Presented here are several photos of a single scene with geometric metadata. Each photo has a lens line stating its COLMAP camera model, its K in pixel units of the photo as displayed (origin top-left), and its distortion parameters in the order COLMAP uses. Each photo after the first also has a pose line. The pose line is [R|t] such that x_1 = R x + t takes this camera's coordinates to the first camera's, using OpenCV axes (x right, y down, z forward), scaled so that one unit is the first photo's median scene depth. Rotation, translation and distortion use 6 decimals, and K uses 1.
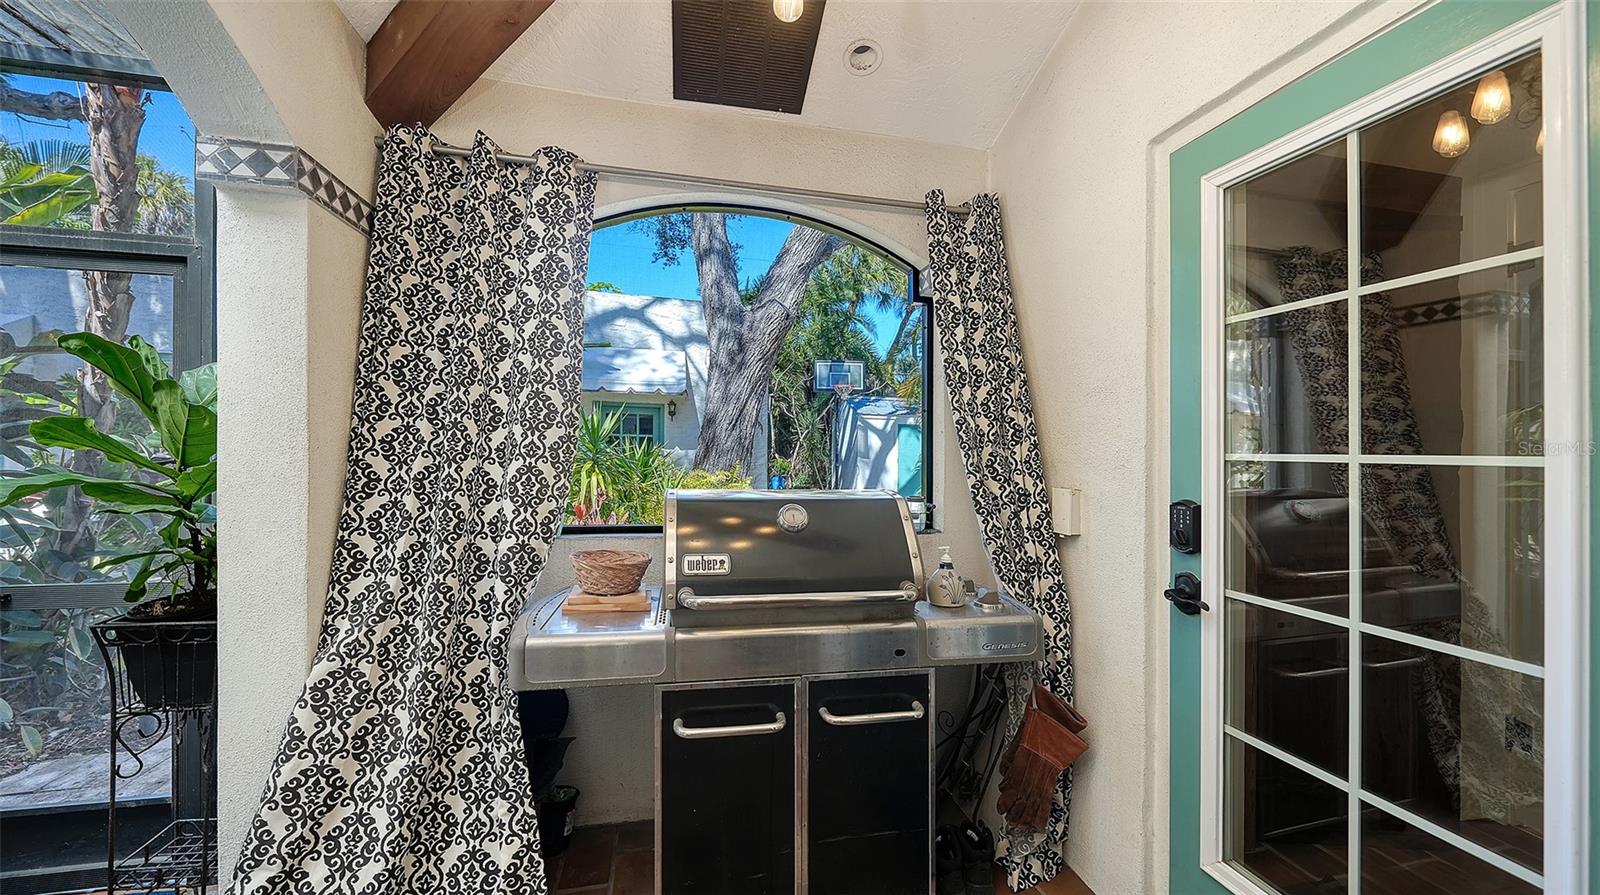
lens RADIAL K [[609.7, 0, 800.0], [0, 609.7, 447.5], [0, 0, 1]] dist [-0.000377, -0.000010]
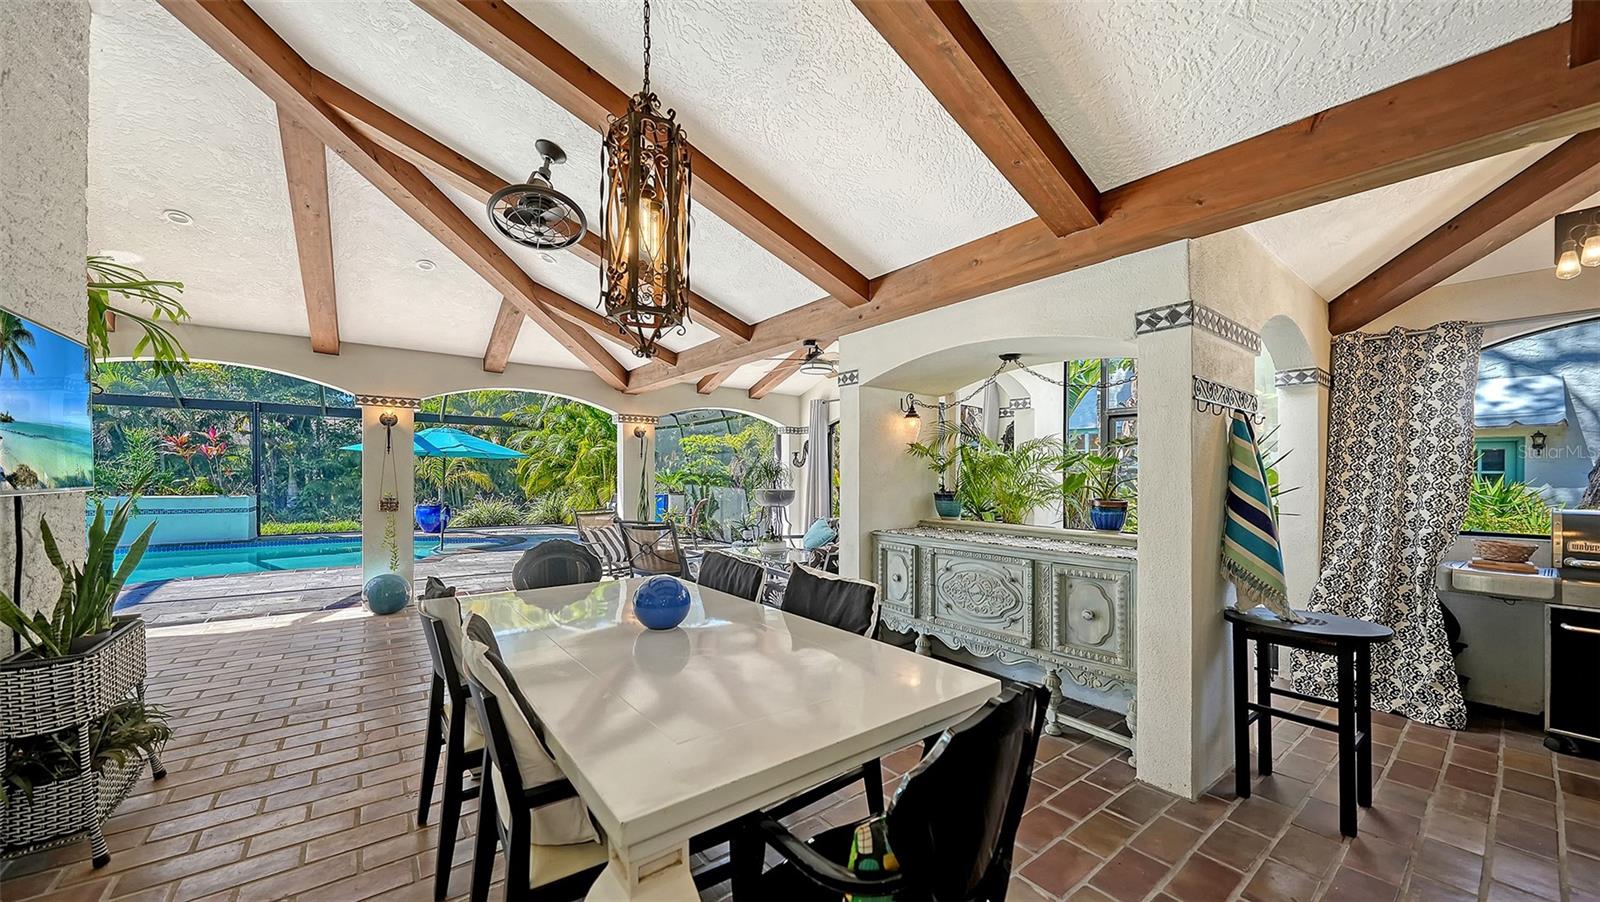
lens RADIAL K [[562.7, 0, 797.8], [0, 562.7, 478.8], [0, 0, 1]] dist [-0.000216, 0.000066]
pose [[0.434514, -0.004187, -0.900655, 0.293401], [-0.003330, 0.999975, -0.006255, -0.000807], [0.900659, 0.005718, 0.434489, -1.638146]]
